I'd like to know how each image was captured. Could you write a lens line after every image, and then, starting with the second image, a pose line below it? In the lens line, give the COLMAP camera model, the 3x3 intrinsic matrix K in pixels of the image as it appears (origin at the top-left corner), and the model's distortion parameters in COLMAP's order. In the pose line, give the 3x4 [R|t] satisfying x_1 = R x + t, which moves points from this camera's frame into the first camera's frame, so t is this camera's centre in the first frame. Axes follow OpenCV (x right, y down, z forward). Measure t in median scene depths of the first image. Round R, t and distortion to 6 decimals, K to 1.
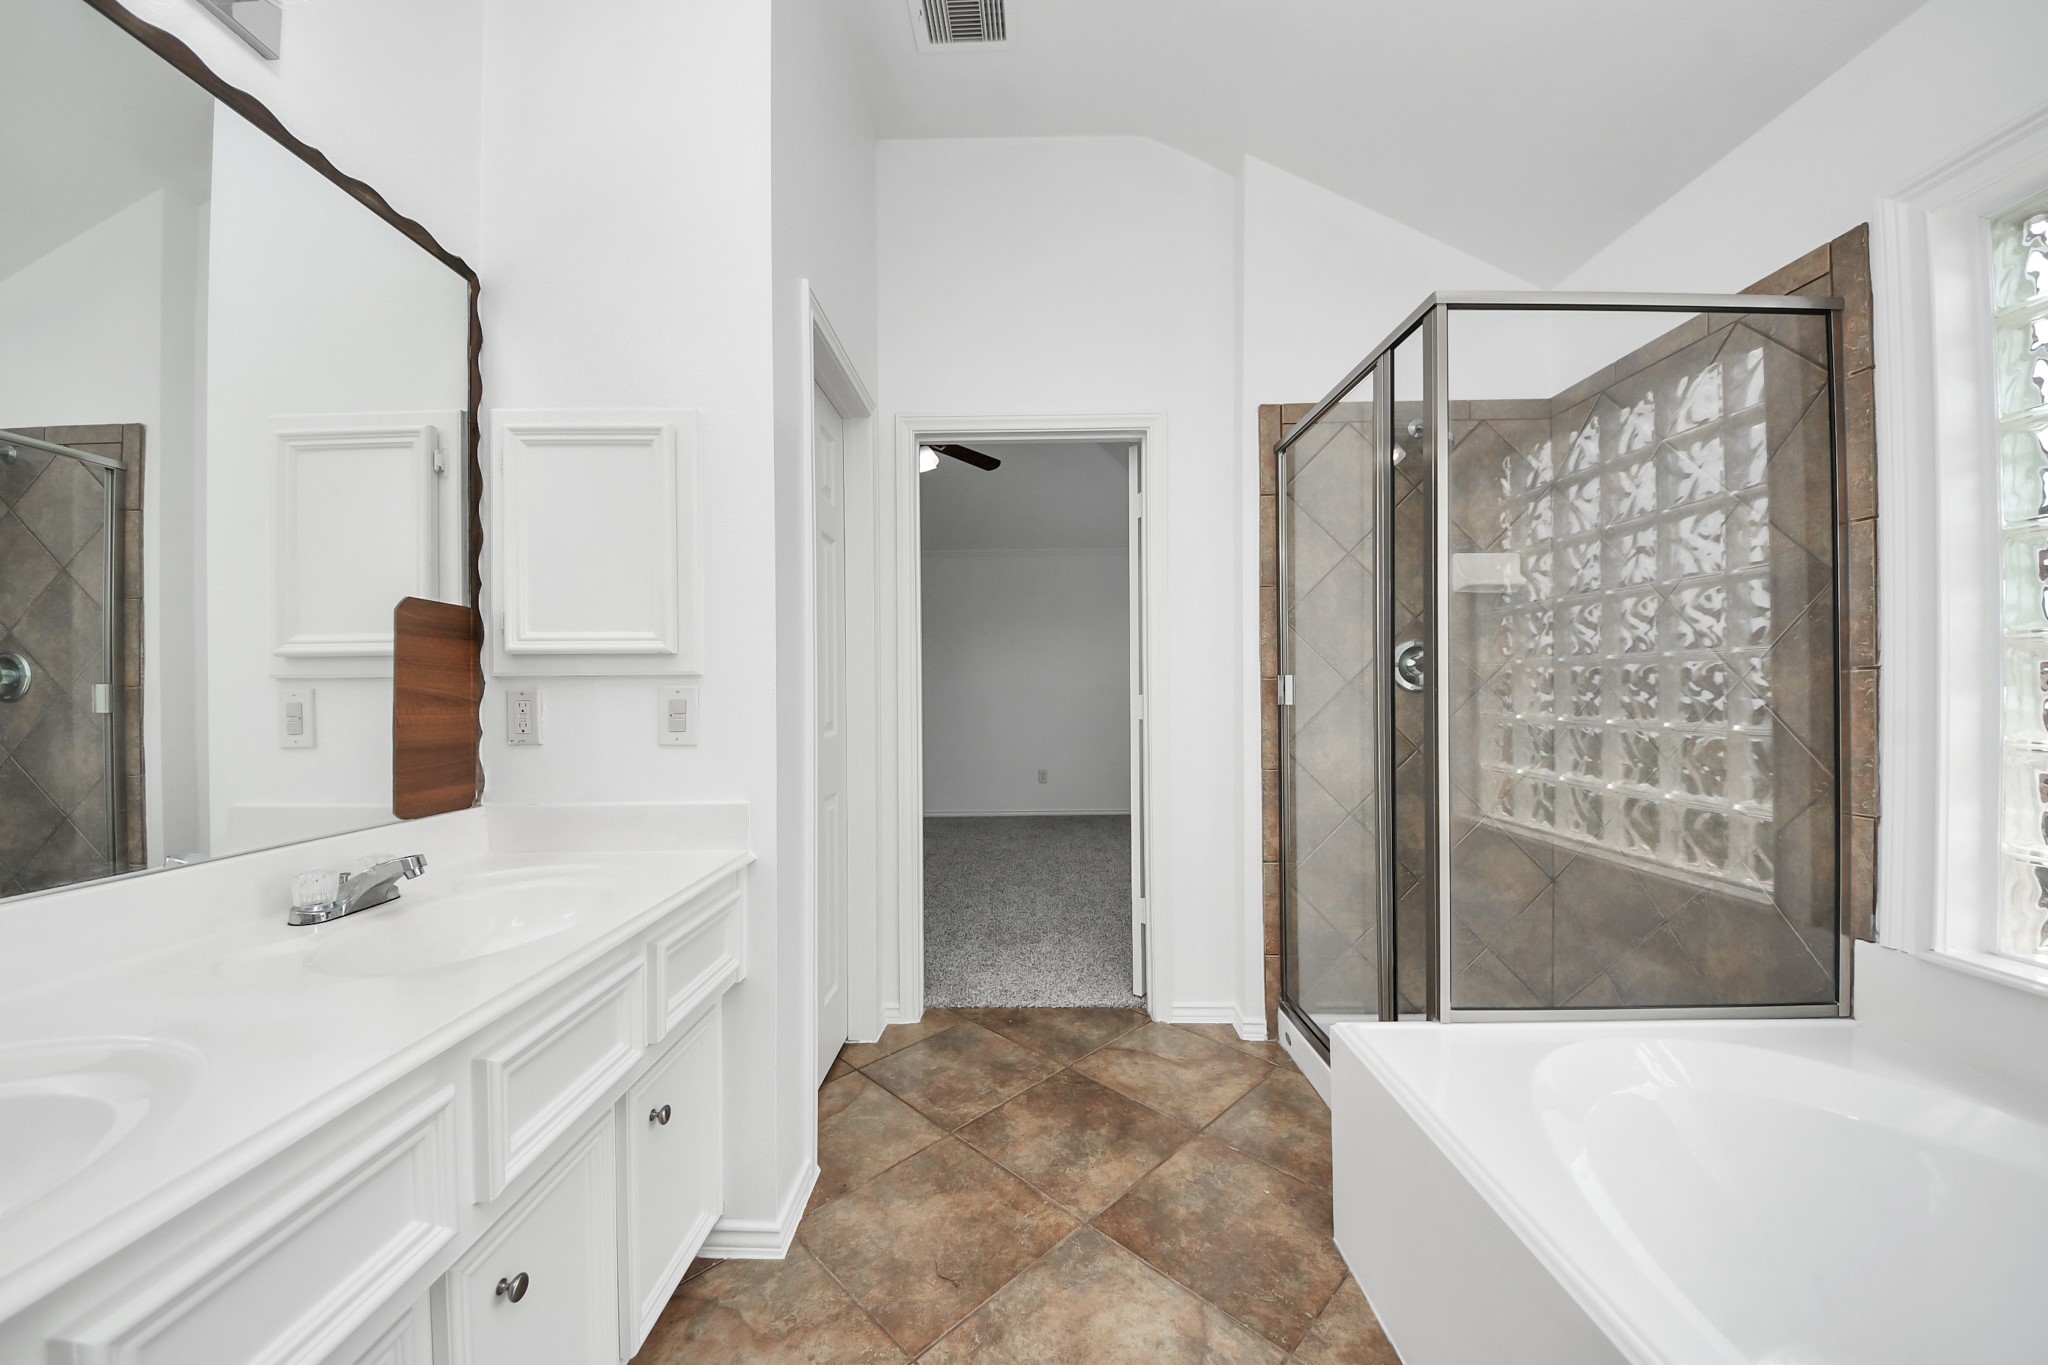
lens RADIAL K [[710.8, 0, 1024.0], [0, 710.8, 682.5], [0, 0, 1]] dist [0.000632, 0.000024]
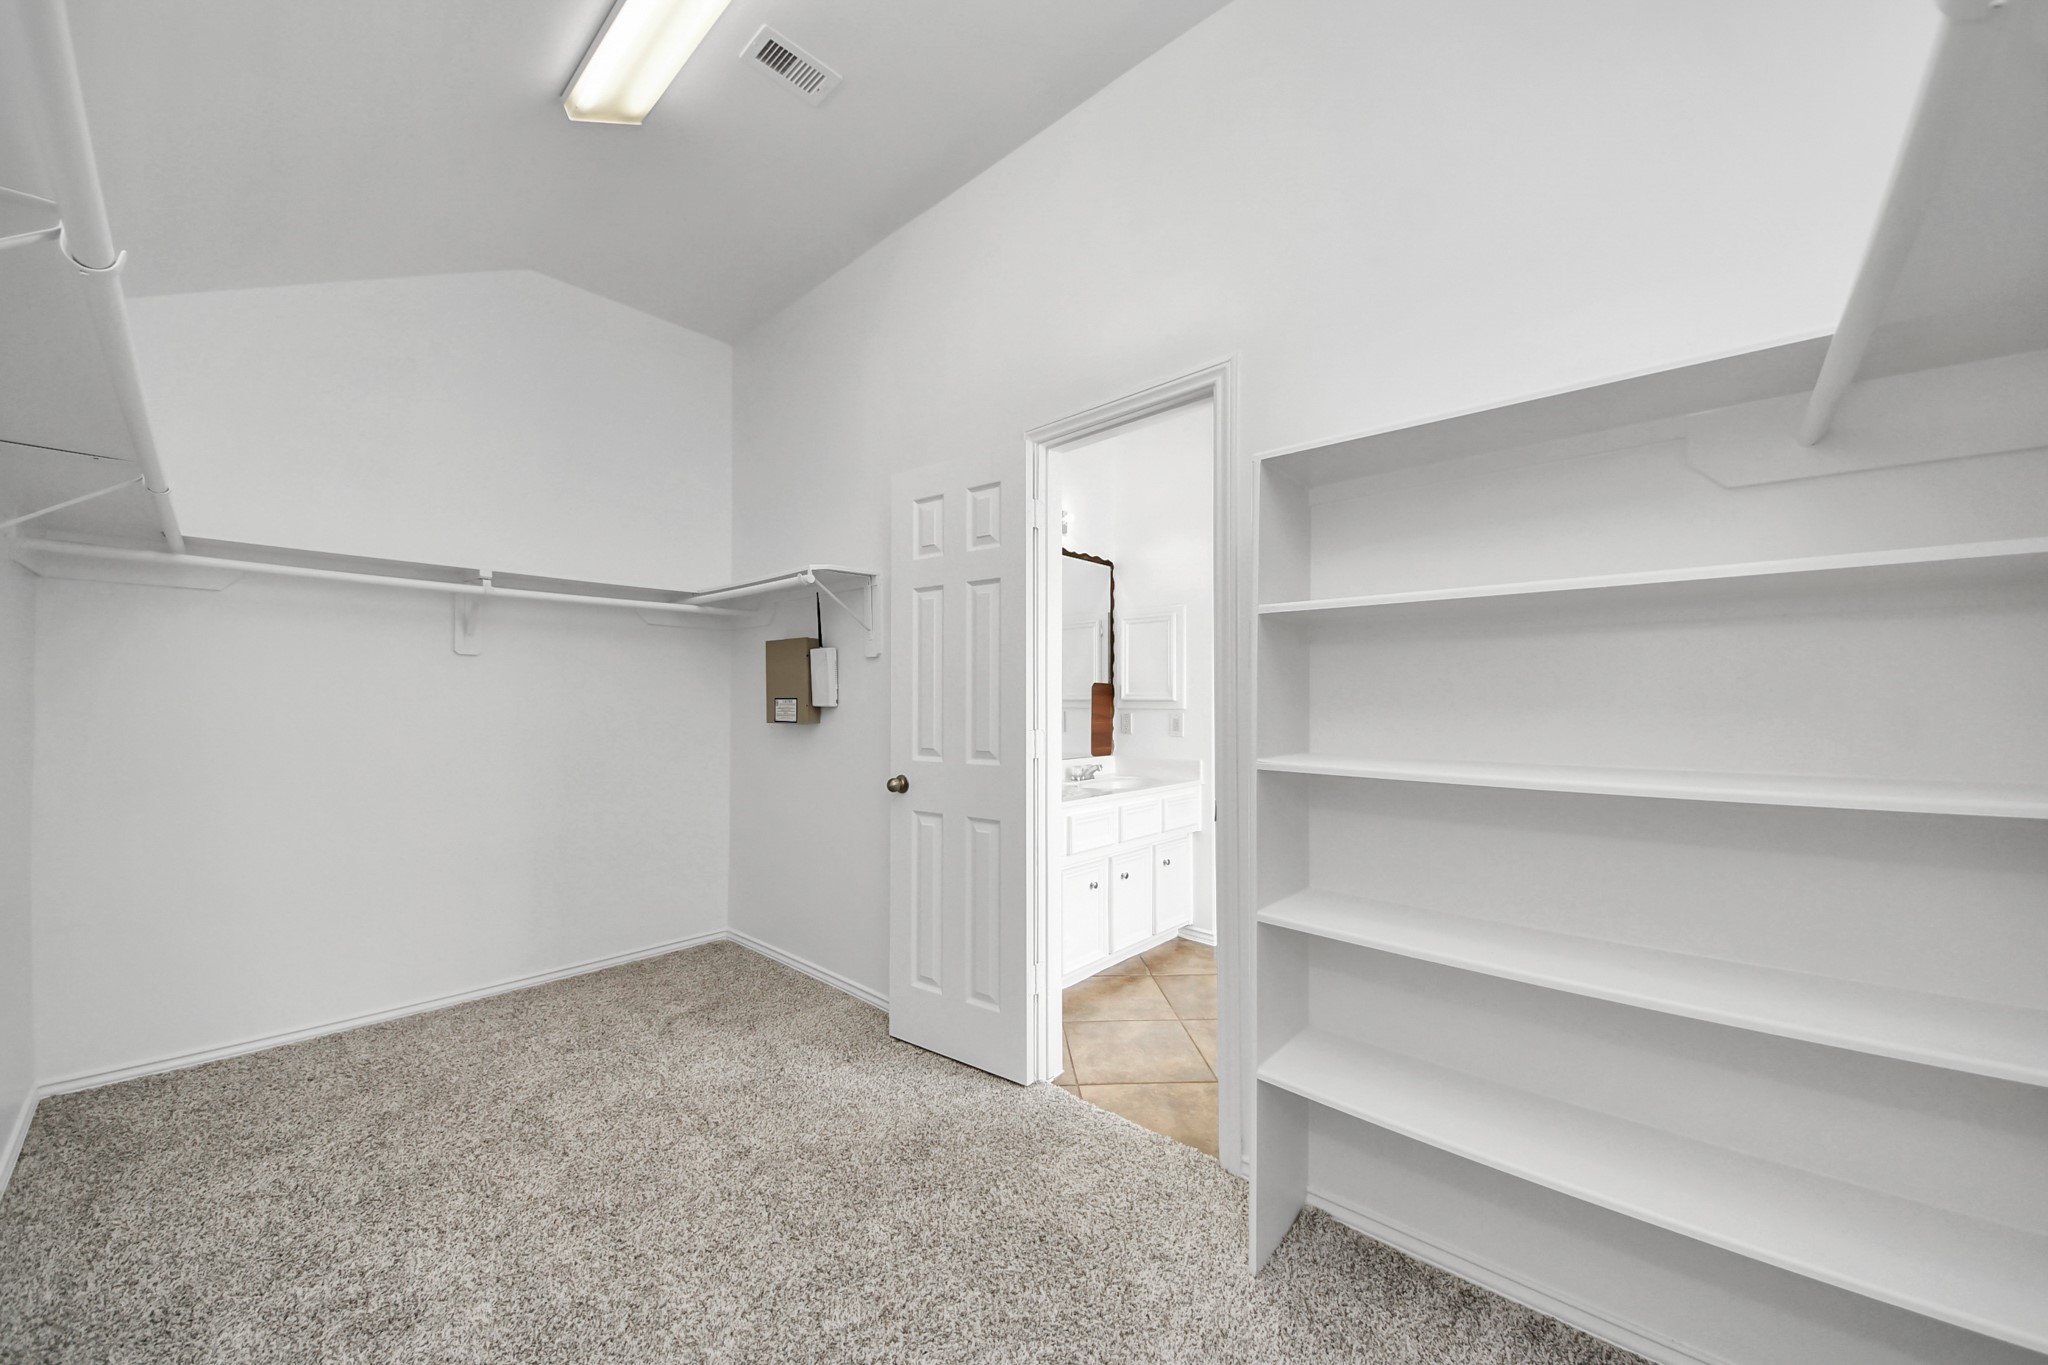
lens RADIAL K [[750.1, 0, 1012.6], [0, 750.1, 682.9], [0, 0, 1]] dist [0.000204, -0.000069]
pose [[0.741445, -0.003098, -0.671007, 0.920851], [-0.010290, 0.999819, -0.015987, -0.056036], [0.670935, 0.018758, 0.741279, -1.453690]]
